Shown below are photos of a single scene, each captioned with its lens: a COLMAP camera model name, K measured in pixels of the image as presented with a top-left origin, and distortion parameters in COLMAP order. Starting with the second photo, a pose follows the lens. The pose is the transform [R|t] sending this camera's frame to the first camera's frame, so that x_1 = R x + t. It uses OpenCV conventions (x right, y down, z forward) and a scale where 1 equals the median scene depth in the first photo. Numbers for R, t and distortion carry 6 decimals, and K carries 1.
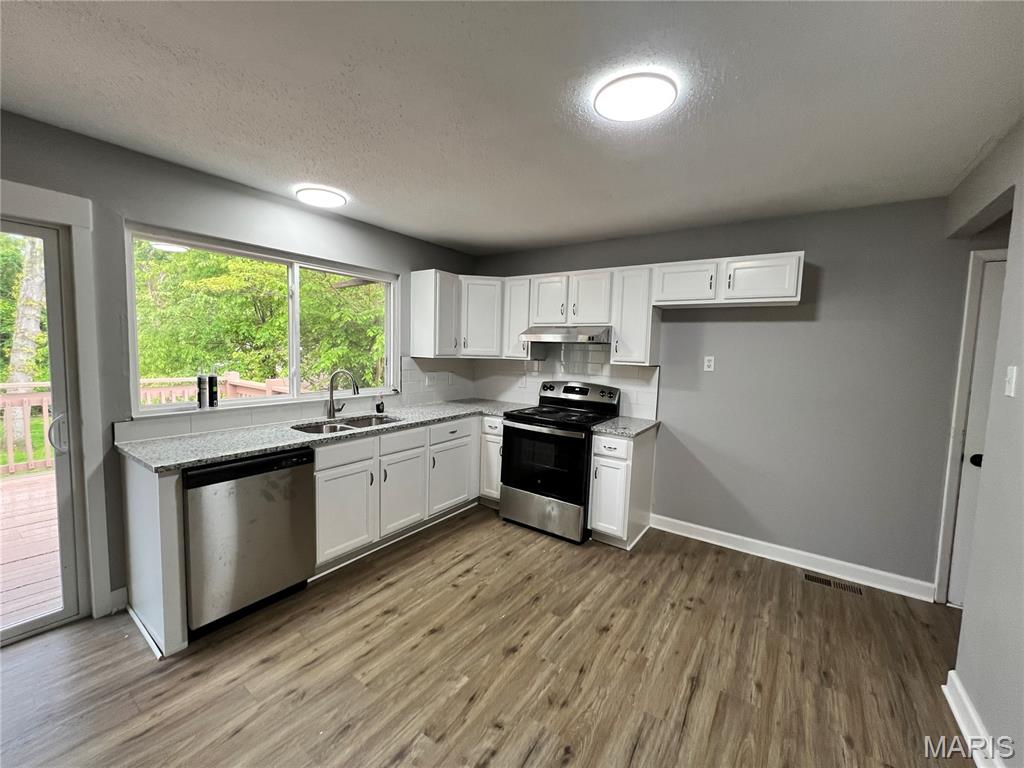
lens RADIAL K [[412.8, 0, 512.0], [0, 412.8, 384.4], [0, 0, 1]] dist [-0.001672, 0.000260]
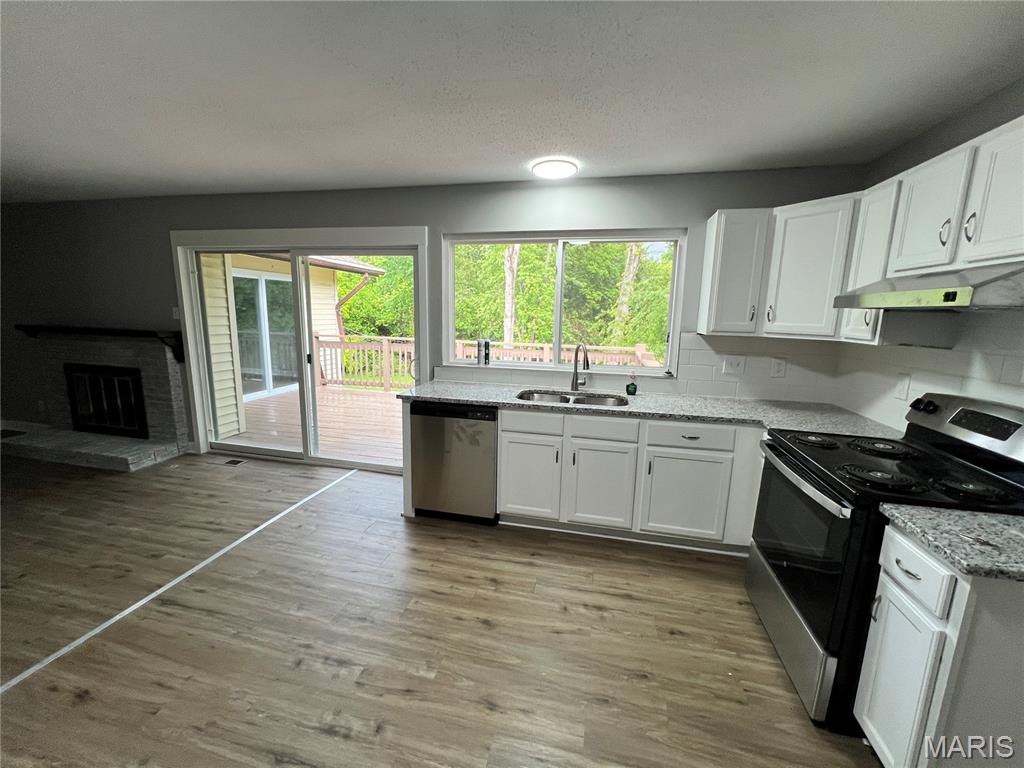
lens RADIAL K [[412.8, 0, 513.5], [0, 412.8, 383.9], [0, 0, 1]] dist [-0.001672, 0.000260]
pose [[0.366780, 0.142798, -0.919283, 0.475211], [-0.089082, 0.989000, 0.118086, -0.043449], [0.926033, 0.038580, 0.375466, 0.523983]]
